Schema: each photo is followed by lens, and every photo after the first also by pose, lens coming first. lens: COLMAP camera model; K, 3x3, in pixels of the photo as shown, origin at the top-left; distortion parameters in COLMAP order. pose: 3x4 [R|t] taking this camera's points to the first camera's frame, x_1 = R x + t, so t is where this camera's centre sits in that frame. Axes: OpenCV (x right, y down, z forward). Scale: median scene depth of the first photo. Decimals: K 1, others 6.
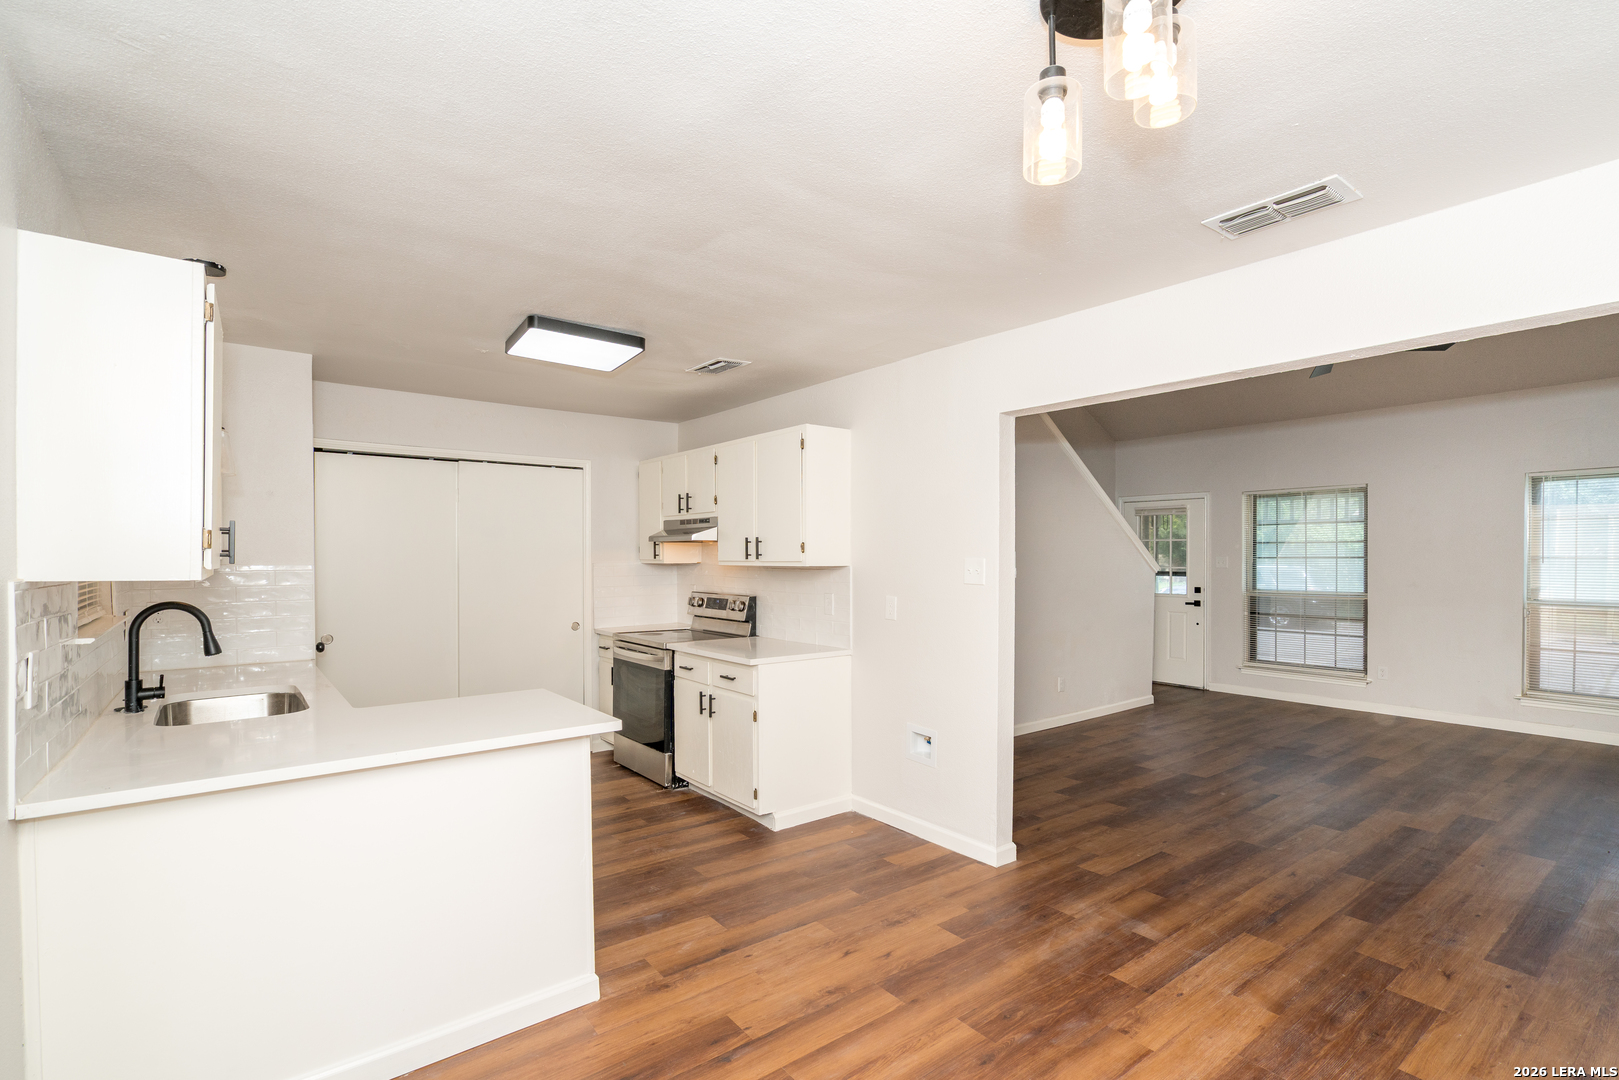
lens RADIAL K [[739.7, 0, 821.4], [0, 739.7, 578.9], [0, 0, 1]] dist [-0.008117, 0.003668]
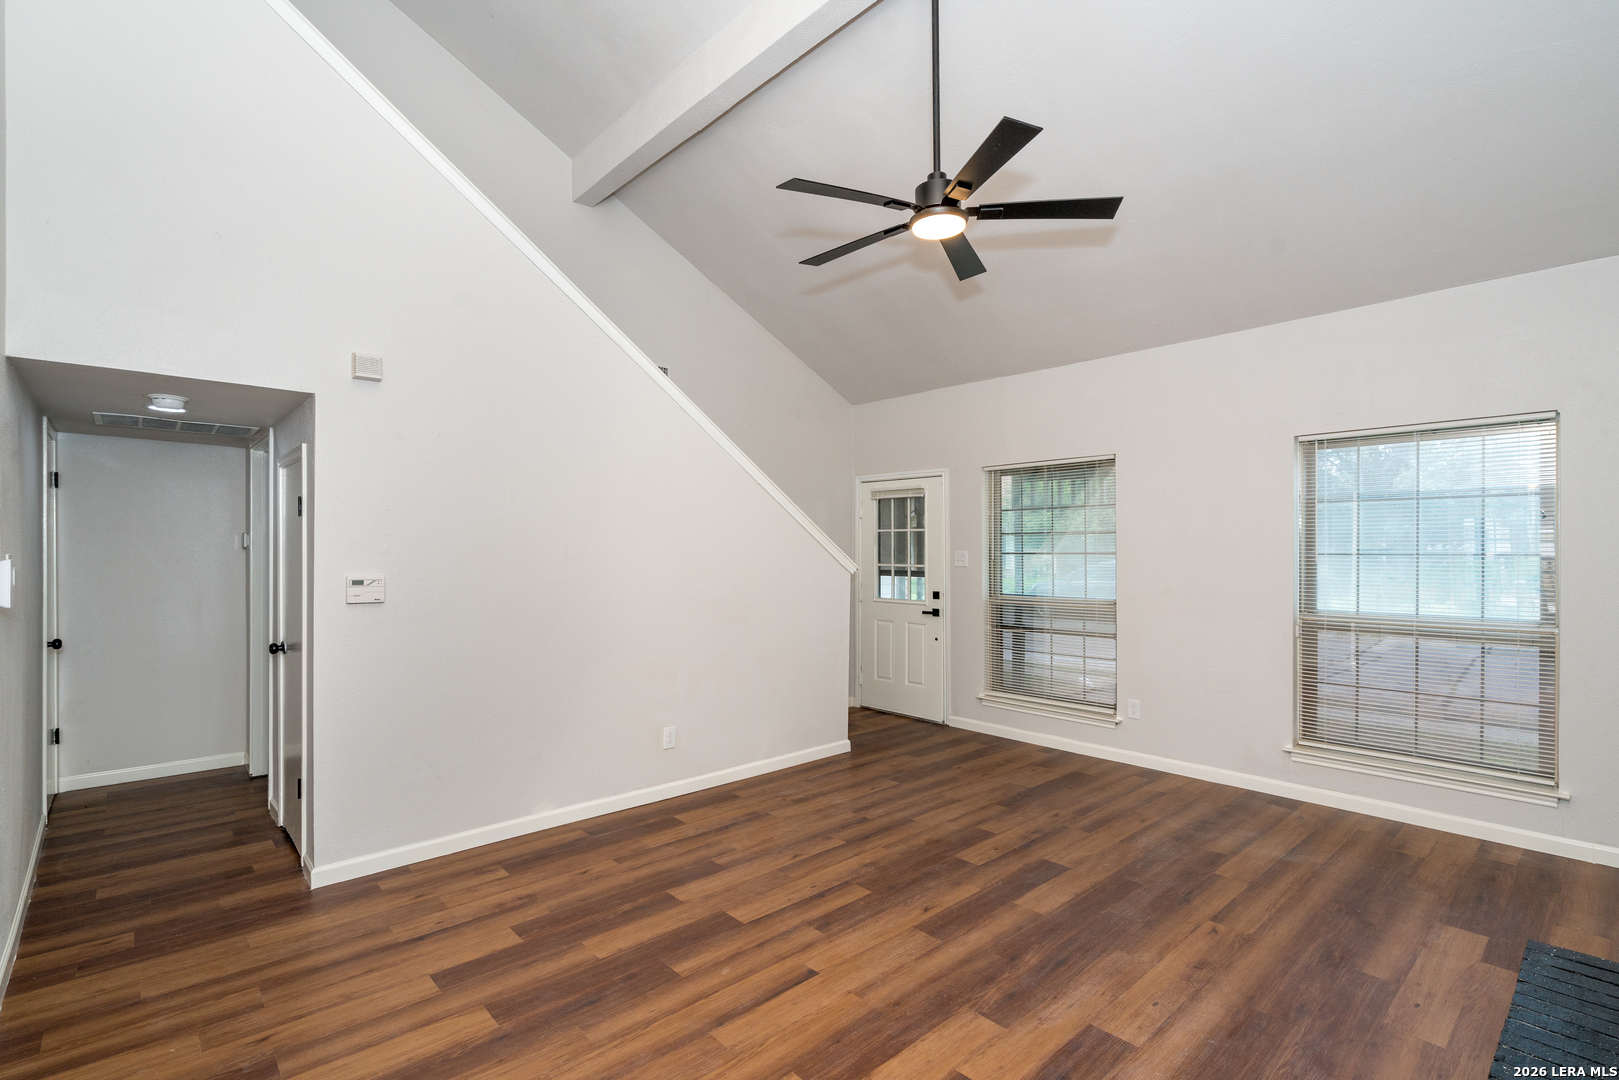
lens RADIAL K [[739.7, 0, 809.8], [0, 739.7, 584.7], [0, 0, 1]] dist [-0.008117, 0.003668]
pose [[0.996692, -0.000525, 0.081275, 0.557672], [-0.000948, 0.999836, 0.018077, -0.017659], [-0.081271, -0.018094, 0.996528, 0.427062]]
